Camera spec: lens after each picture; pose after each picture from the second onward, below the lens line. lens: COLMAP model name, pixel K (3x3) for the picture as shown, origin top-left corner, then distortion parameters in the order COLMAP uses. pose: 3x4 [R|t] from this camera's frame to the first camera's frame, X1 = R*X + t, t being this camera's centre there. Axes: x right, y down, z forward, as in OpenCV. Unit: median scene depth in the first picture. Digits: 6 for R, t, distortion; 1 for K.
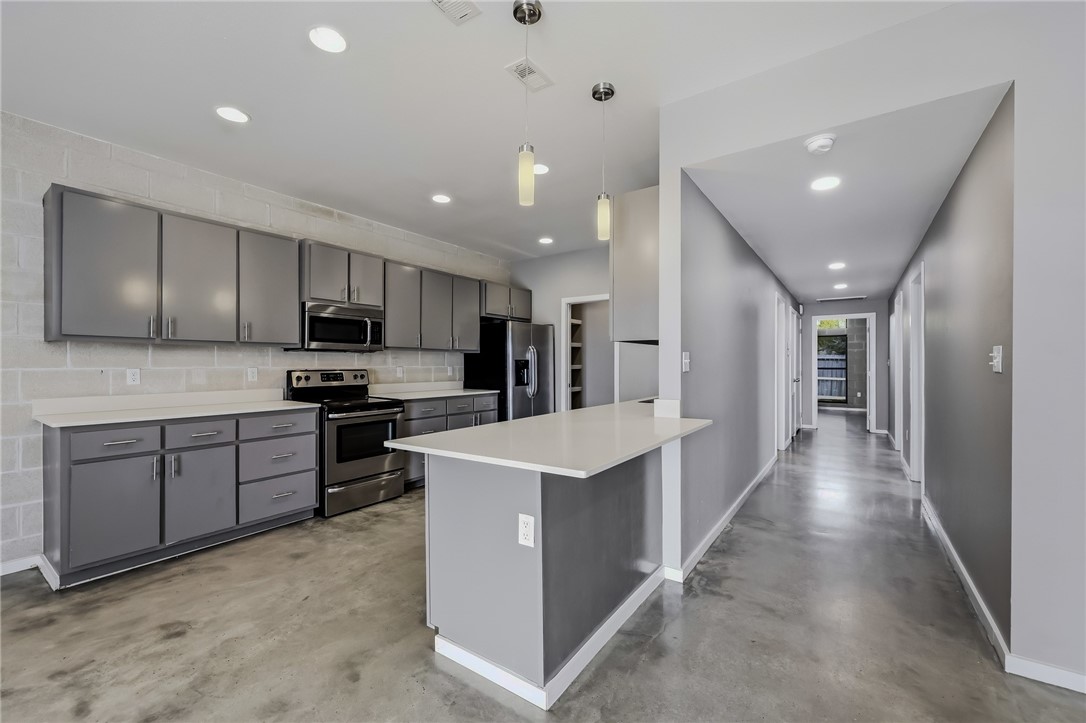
lens RADIAL K [[437.4, 0, 543.7], [0, 437.4, 359.9], [0, 0, 1]] dist [-0.001177, -0.000280]
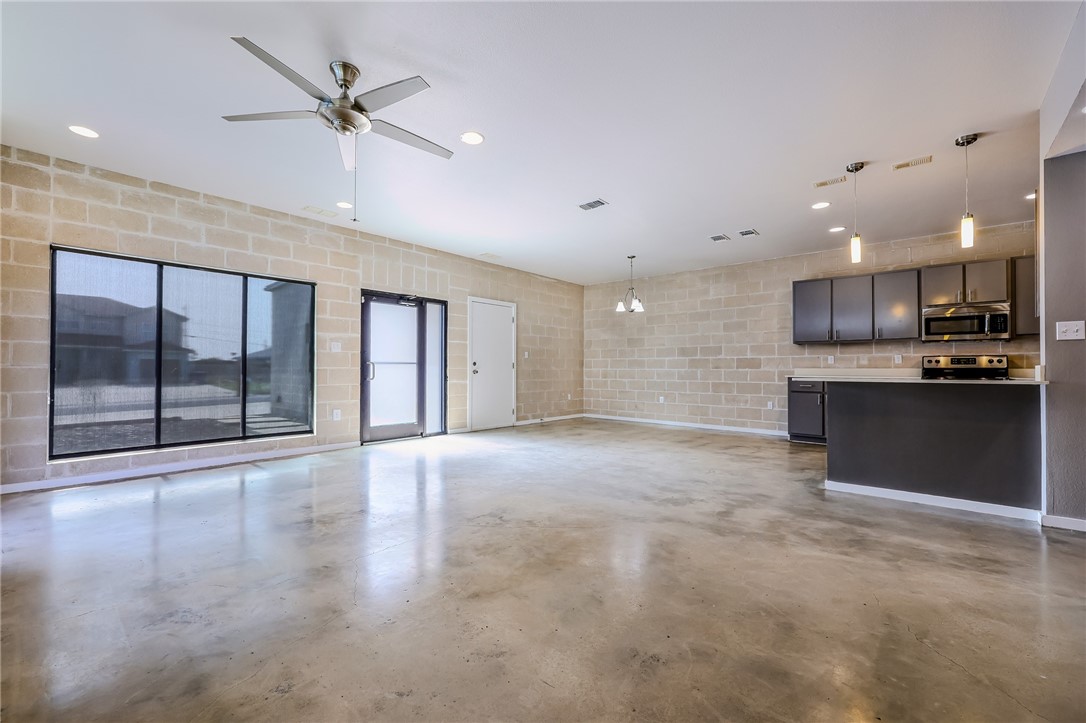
lens RADIAL K [[447.5, 0, 543.2], [0, 447.5, 363.8], [0, 0, 1]] dist [0.004163, 0.000143]
pose [[-0.117288, -0.007002, -0.993073, 1.219457], [0.009949, 0.999917, -0.008226, 0.056243], [0.993048, -0.010845, -0.117208, -0.101425]]
